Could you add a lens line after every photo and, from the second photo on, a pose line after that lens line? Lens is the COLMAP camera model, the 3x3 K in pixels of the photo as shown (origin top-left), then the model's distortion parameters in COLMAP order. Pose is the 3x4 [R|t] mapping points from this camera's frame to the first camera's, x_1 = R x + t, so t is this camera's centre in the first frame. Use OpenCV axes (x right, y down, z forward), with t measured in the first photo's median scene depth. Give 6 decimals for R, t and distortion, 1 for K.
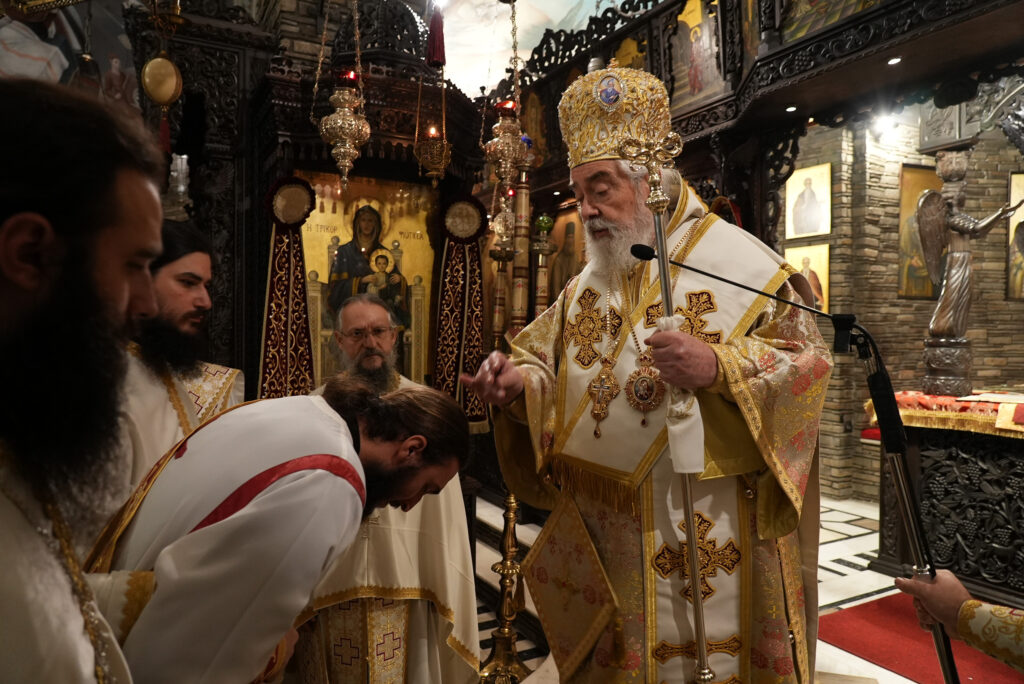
lens RADIAL K [[699.1, 0, 512.0], [0, 699.1, 342.0], [0, 0, 1]] dist [-0.005150, 0.002394]
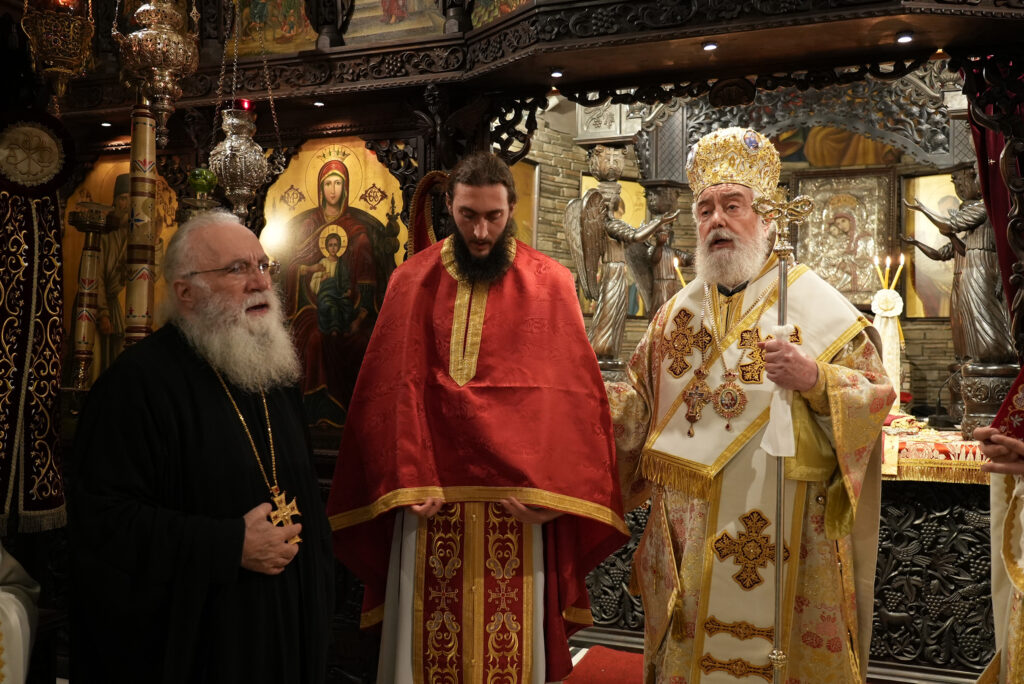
lens RADIAL K [[979.3, 0, 512.0], [0, 979.3, 342.0], [0, 0, 1]] dist [0.012372, 0.013850]
pose [[0.777405, 0.009700, 0.628925, -0.264765], [-0.000481, 0.999890, -0.014826, -0.010888], [-0.629000, 0.011223, 0.777325, 0.134604]]
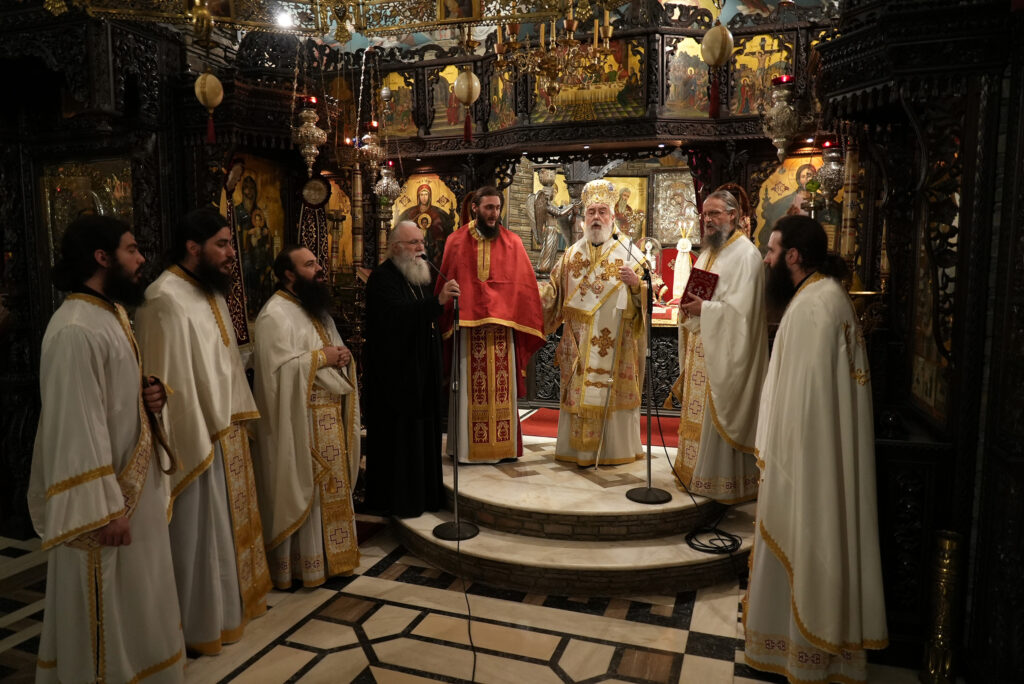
lens RADIAL K [[699.1, 0, 512.0], [0, 699.1, 342.0], [0, 0, 1]] dist [-0.005150, 0.002394]
pose [[0.750526, -0.068728, 0.657258, -0.718730], [0.010005, 0.995645, 0.092687, 0.001292], [-0.660766, -0.062988, 0.747945, -0.340201]]
